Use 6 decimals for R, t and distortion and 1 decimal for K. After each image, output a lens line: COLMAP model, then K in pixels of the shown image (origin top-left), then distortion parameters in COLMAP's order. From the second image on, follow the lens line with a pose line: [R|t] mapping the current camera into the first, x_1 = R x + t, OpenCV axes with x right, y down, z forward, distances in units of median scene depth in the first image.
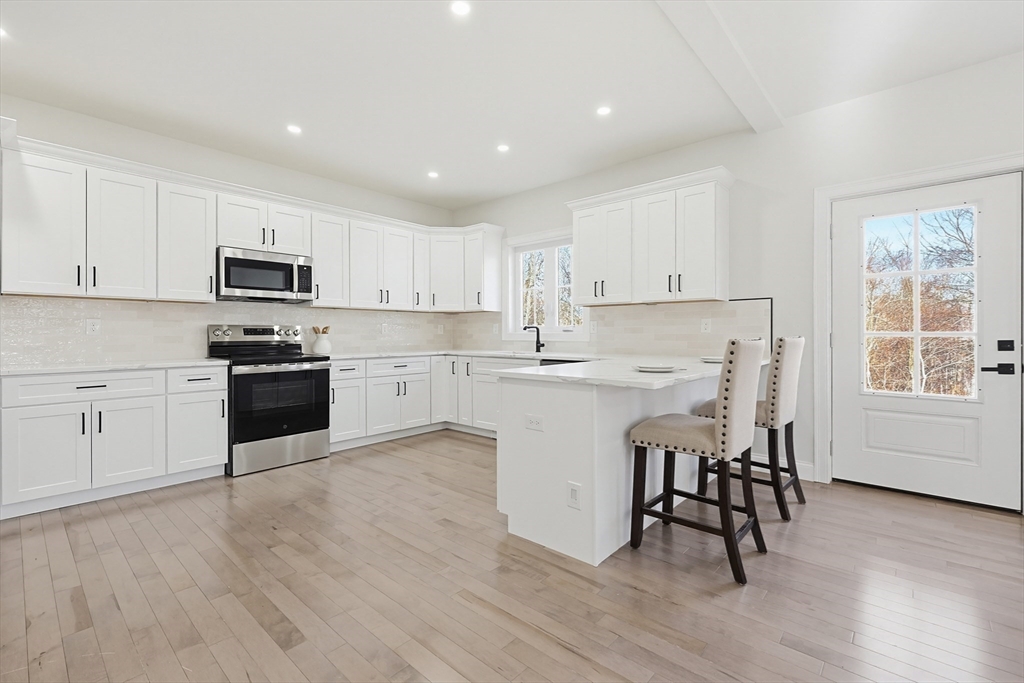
lens RADIAL K [[439.5, 0, 513.2], [0, 439.5, 336.6], [0, 0, 1]] dist [0.000382, 0.000016]
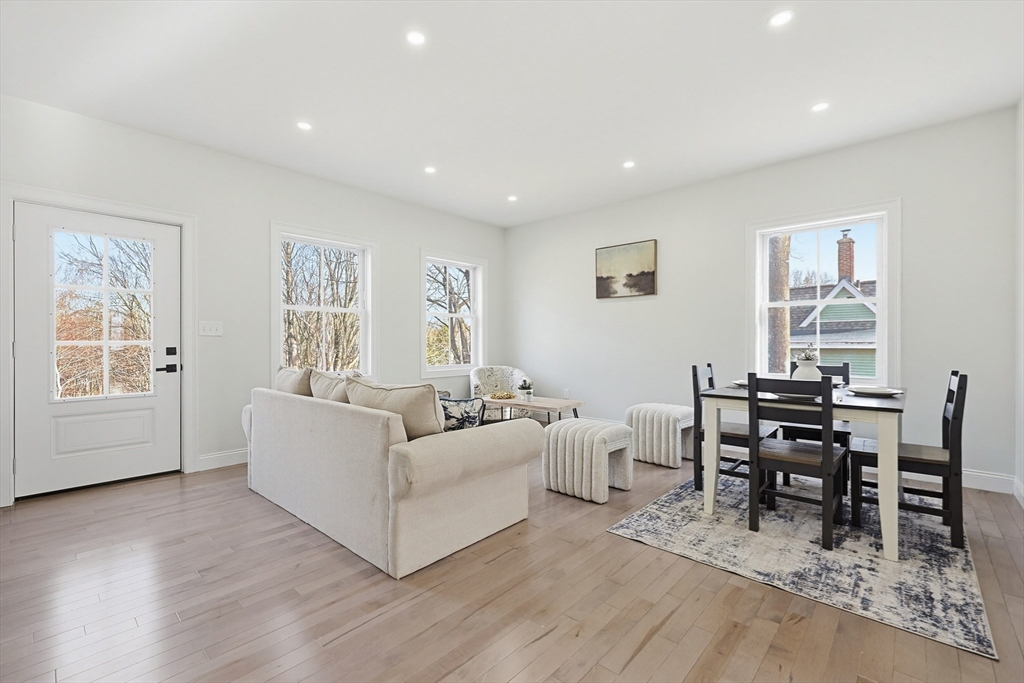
lens RADIAL K [[441.0, 0, 515.4], [0, 441.0, 343.1], [0, 0, 1]] dist [0.001255, 0.000008]
pose [[0.008762, 0.000175, 0.999962, -0.160392], [0.007461, 0.999972, -0.000241, 0.002025], [-0.999934, 0.007463, 0.008761, -0.054391]]
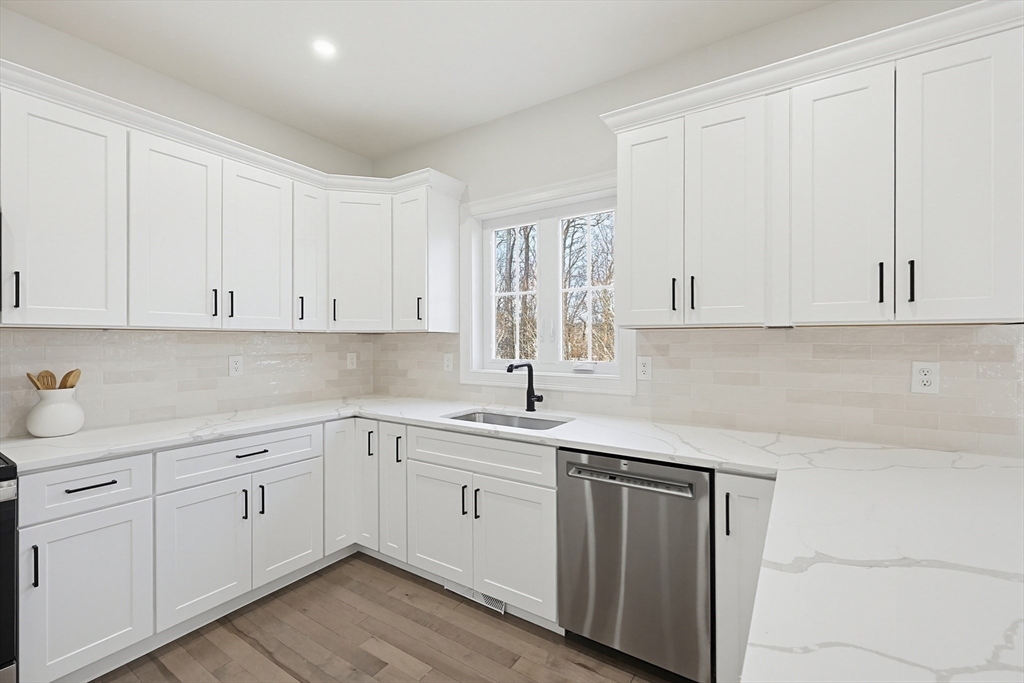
lens RADIAL K [[435.6, 0, 507.2], [0, 435.6, 340.0], [0, 0, 1]] dist [0.000291, 0.000650]
pose [[0.989289, 0.000313, 0.145973, -0.064687], [0.001024, 0.999958, -0.009079, -0.055662], [-0.145969, 0.009131, 0.989247, 0.576252]]
